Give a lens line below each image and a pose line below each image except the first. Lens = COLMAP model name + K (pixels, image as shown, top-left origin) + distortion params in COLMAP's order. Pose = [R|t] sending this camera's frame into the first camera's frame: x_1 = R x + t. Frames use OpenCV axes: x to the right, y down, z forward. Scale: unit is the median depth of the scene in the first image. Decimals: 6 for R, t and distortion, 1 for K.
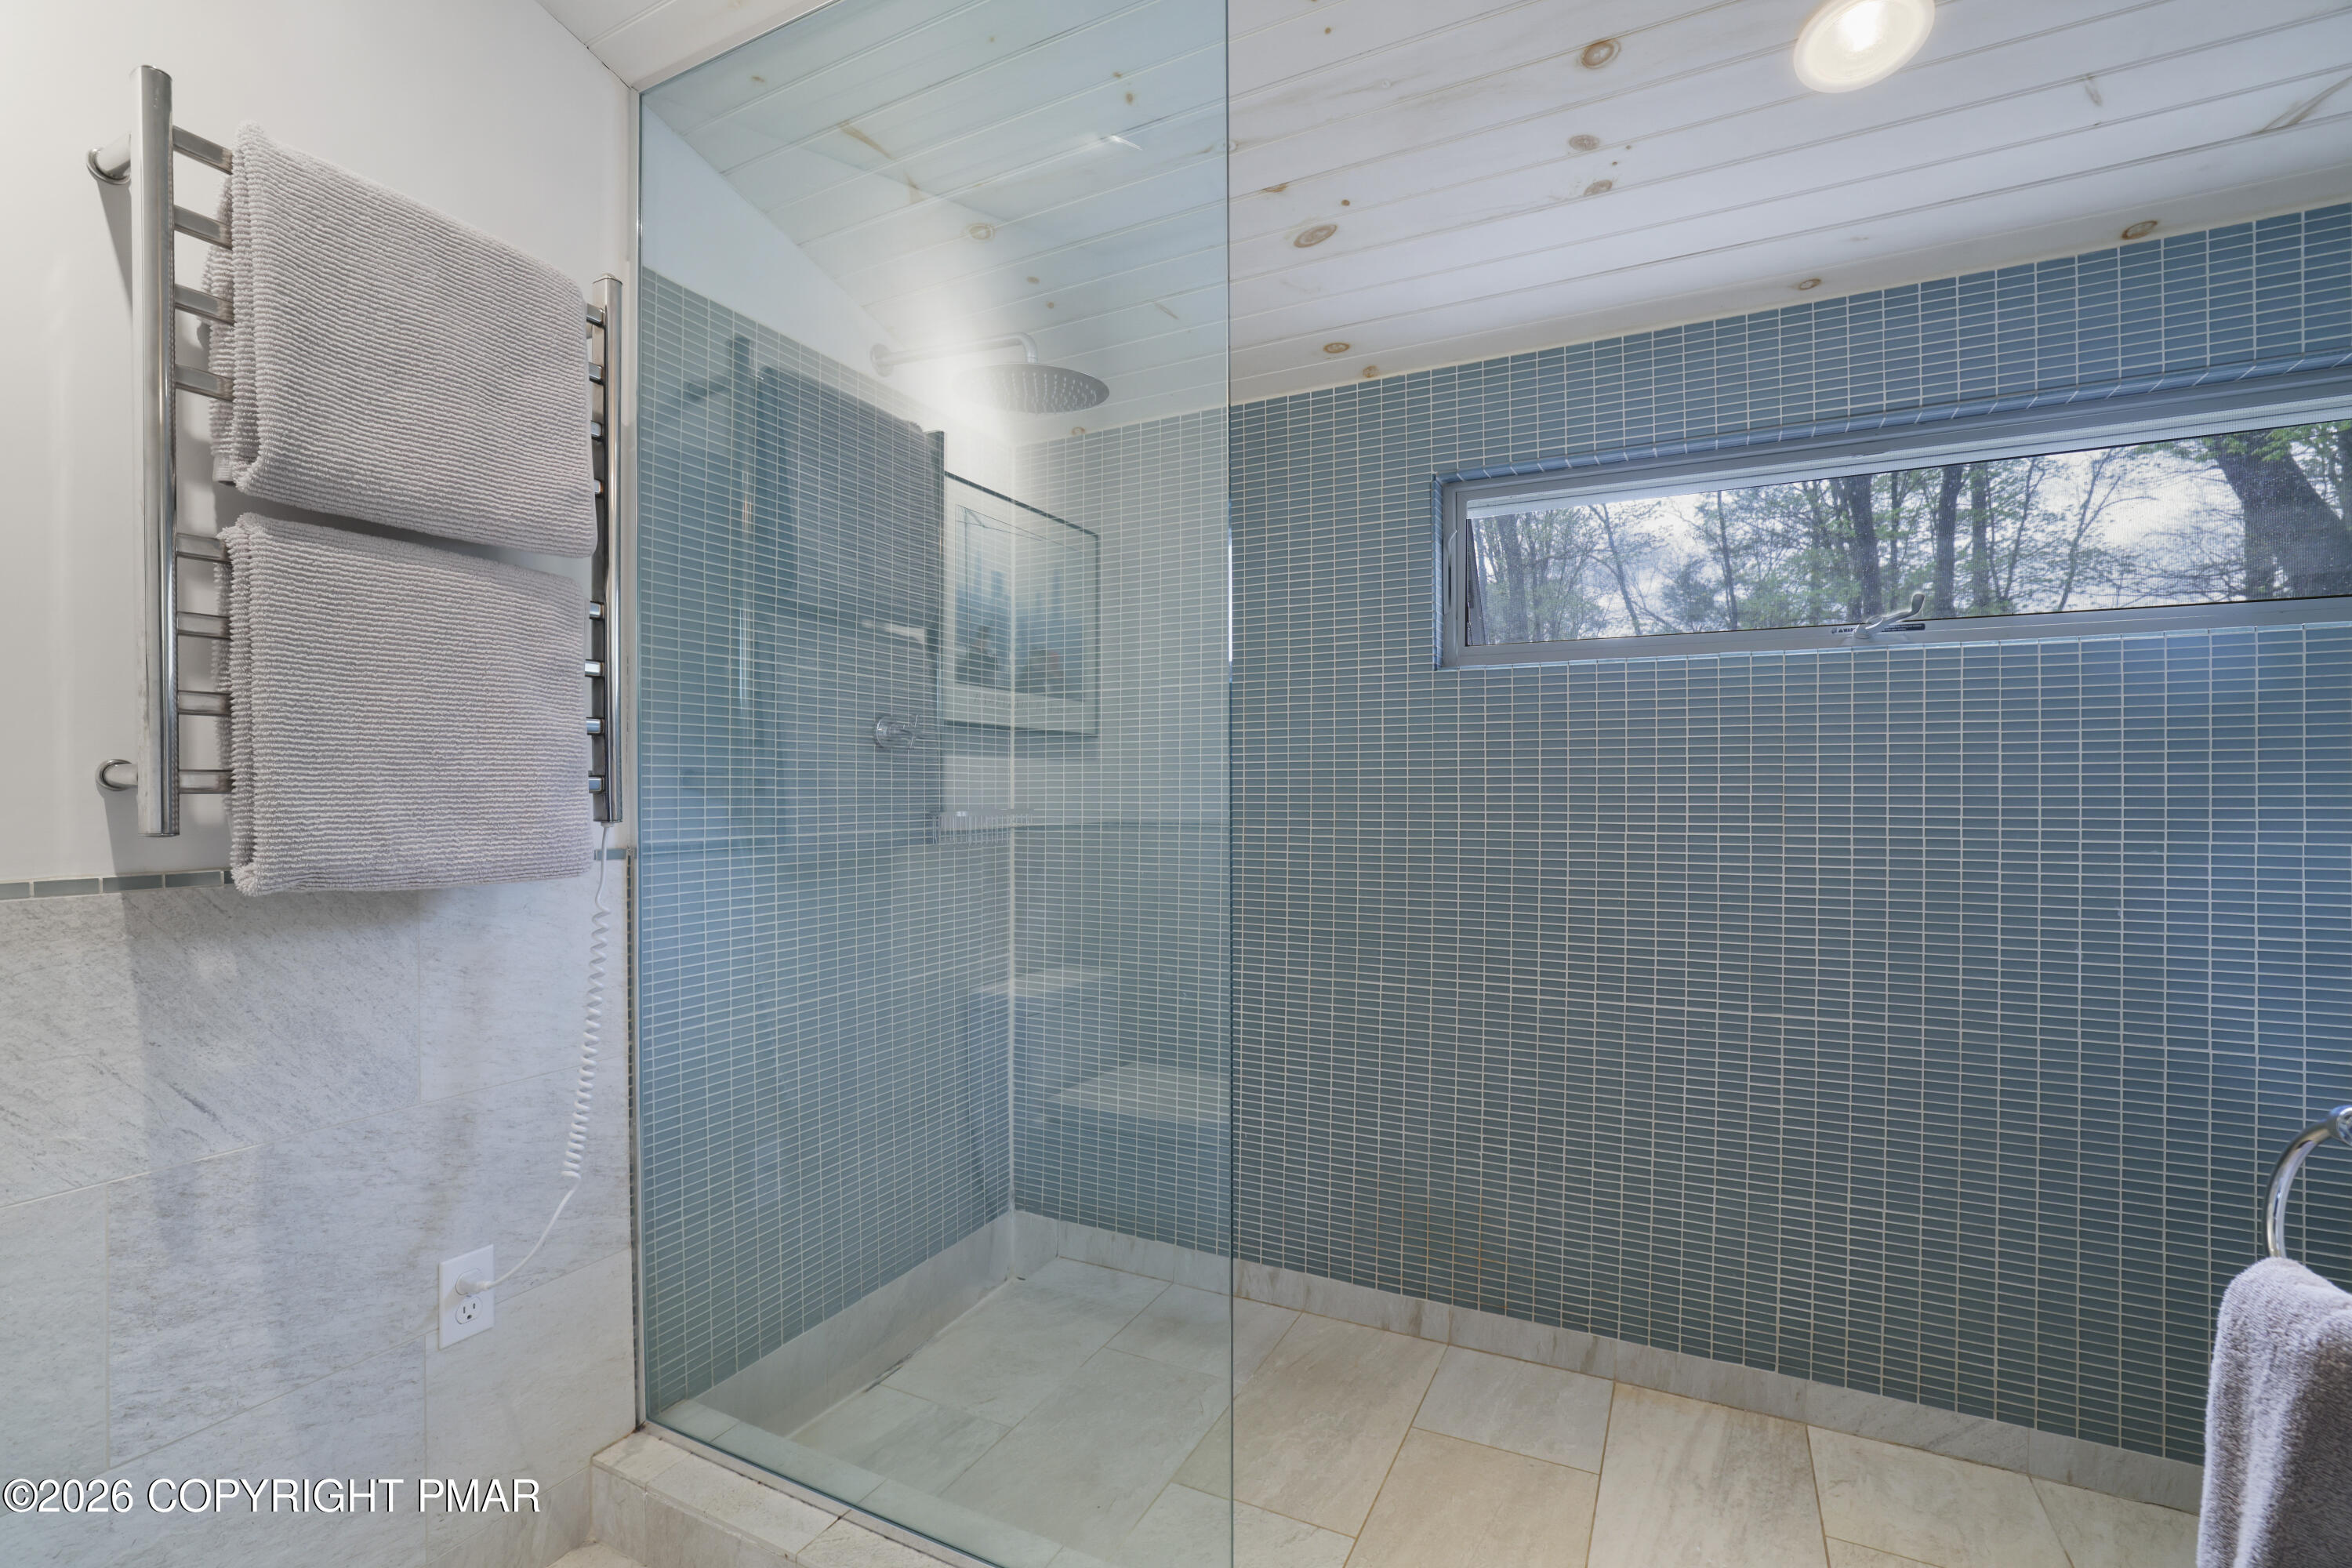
lens RADIAL K [[1051.8, 0, 1153.7], [0, 1051.8, 789.5], [0, 0, 1]] dist [-0.034815, 0.010322]
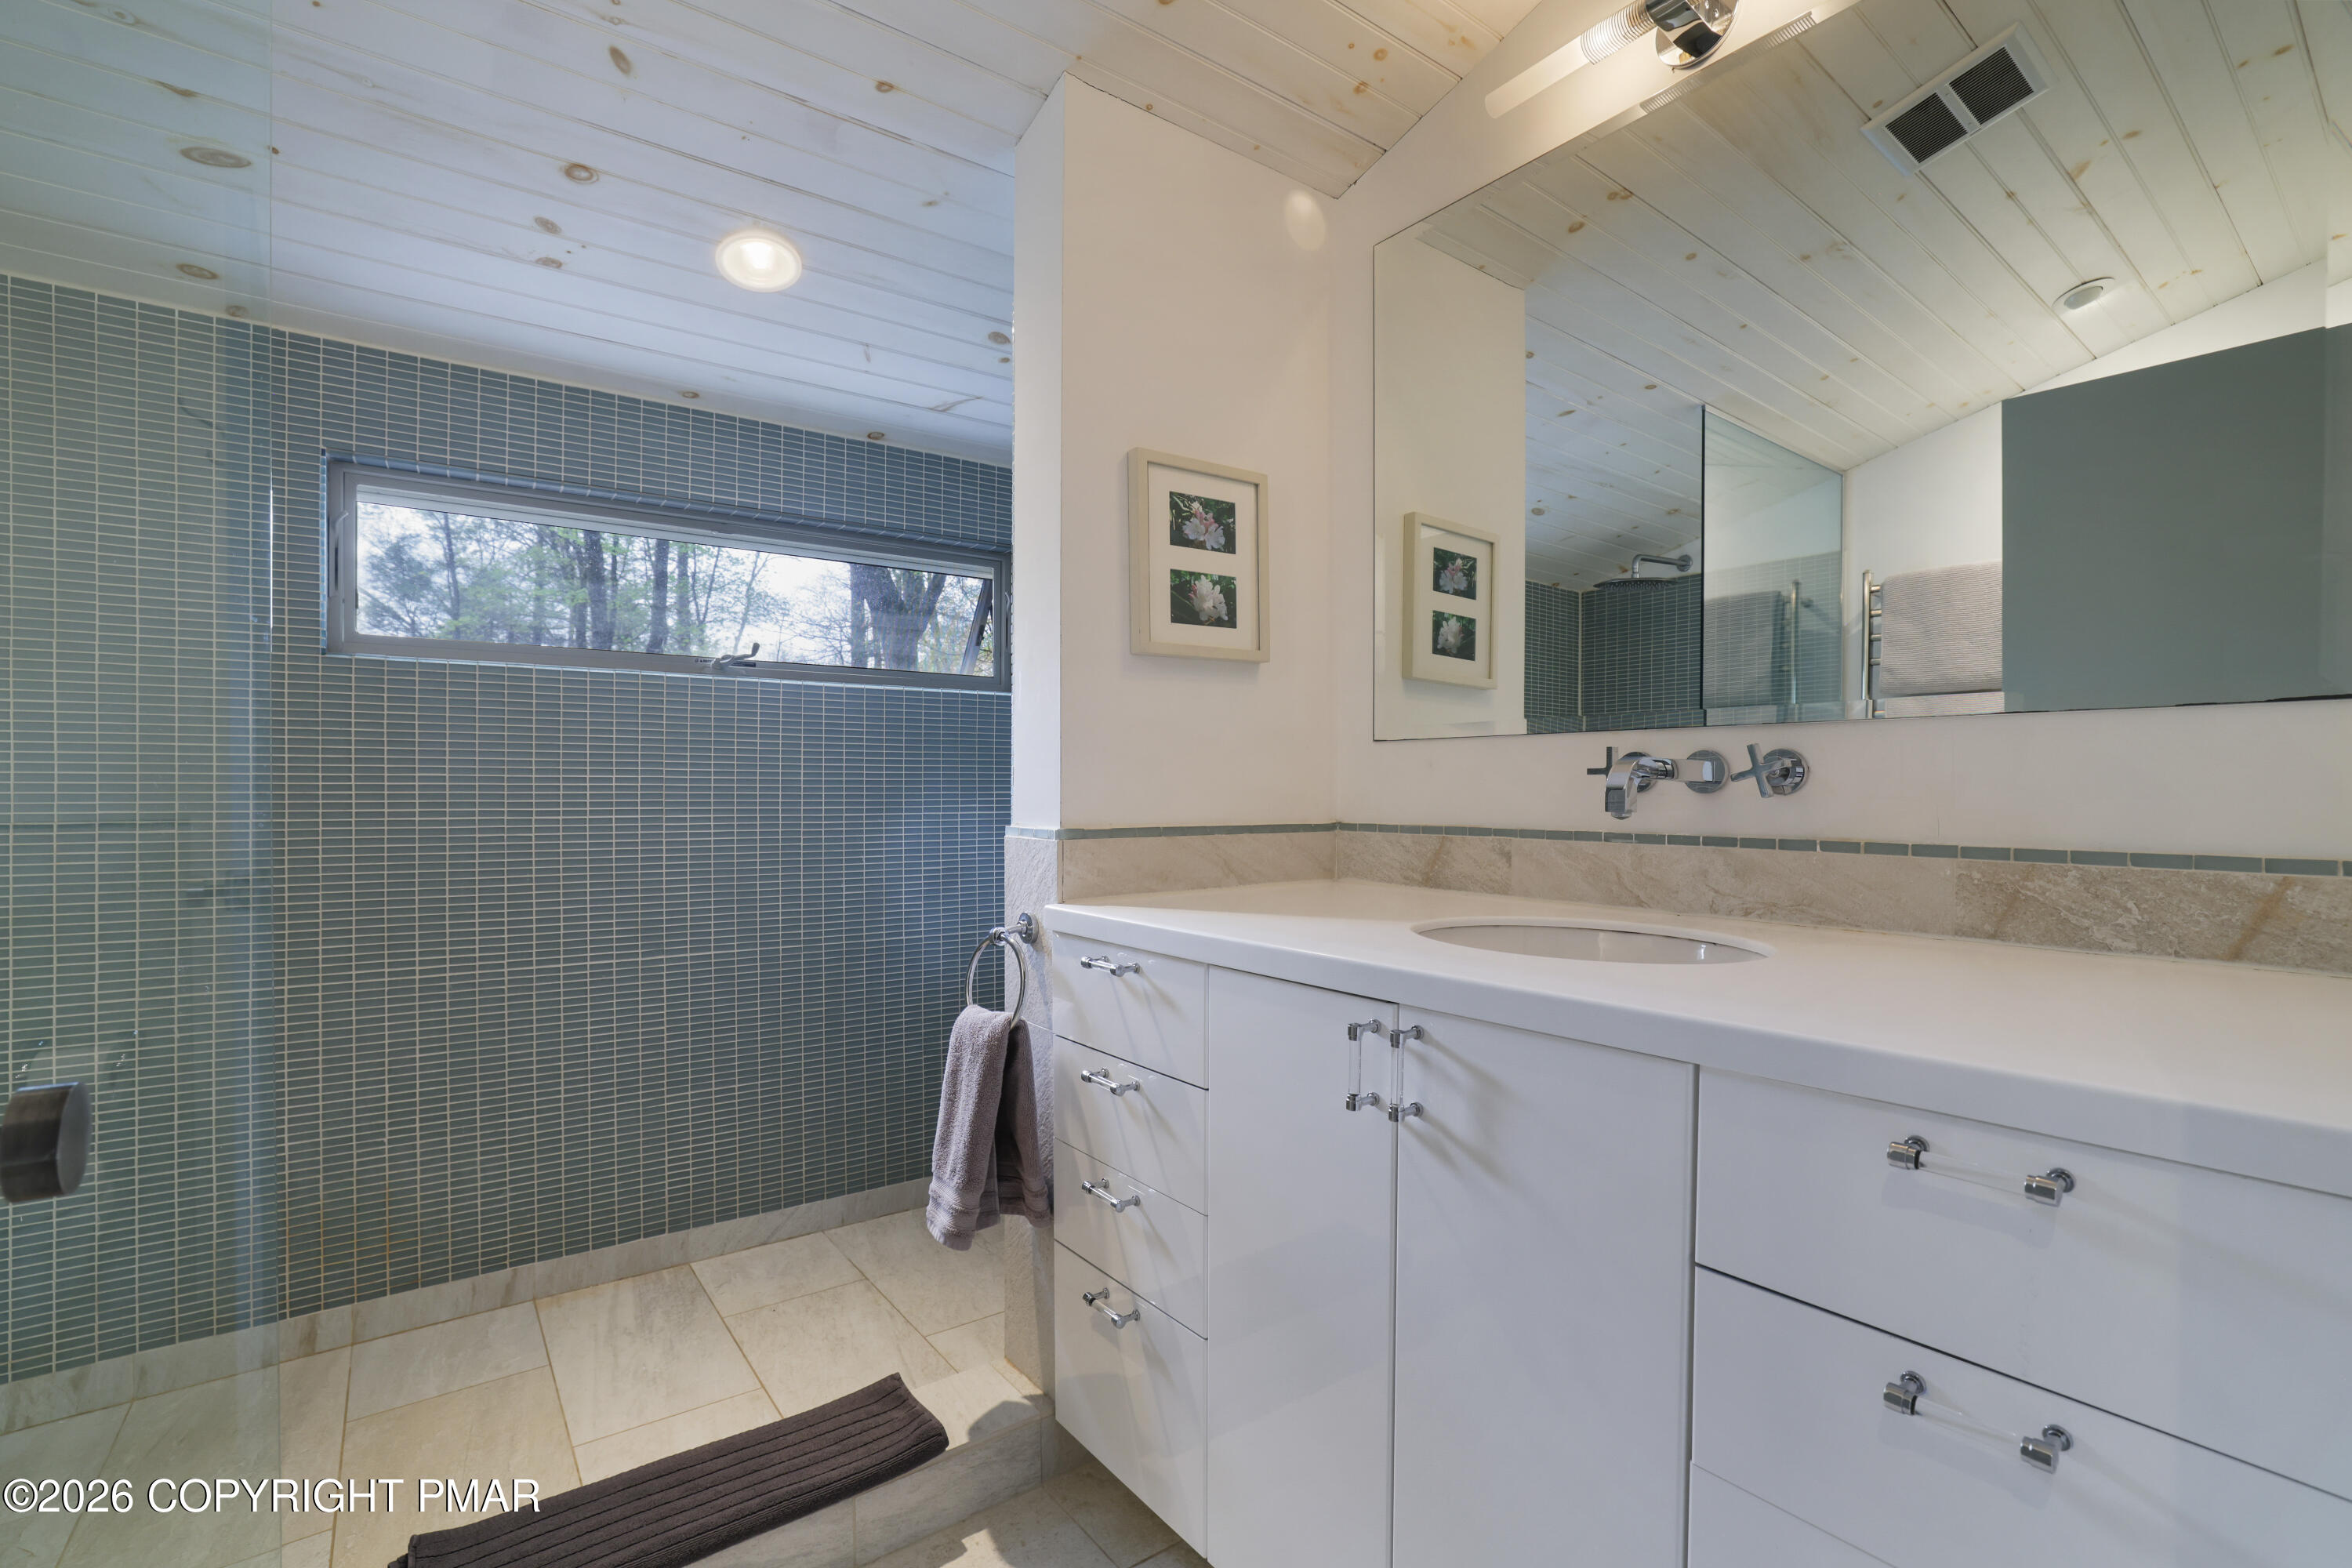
lens RADIAL K [[1051.8, 0, 1183.1], [0, 1051.8, 788.0], [0, 0, 1]] dist [-0.034815, 0.010322]
pose [[0.431533, 0.002035, 0.902095, -0.276721], [-0.004389, 0.999990, -0.000157, 0.006710], [-0.902086, -0.003892, 0.431538, -0.132235]]
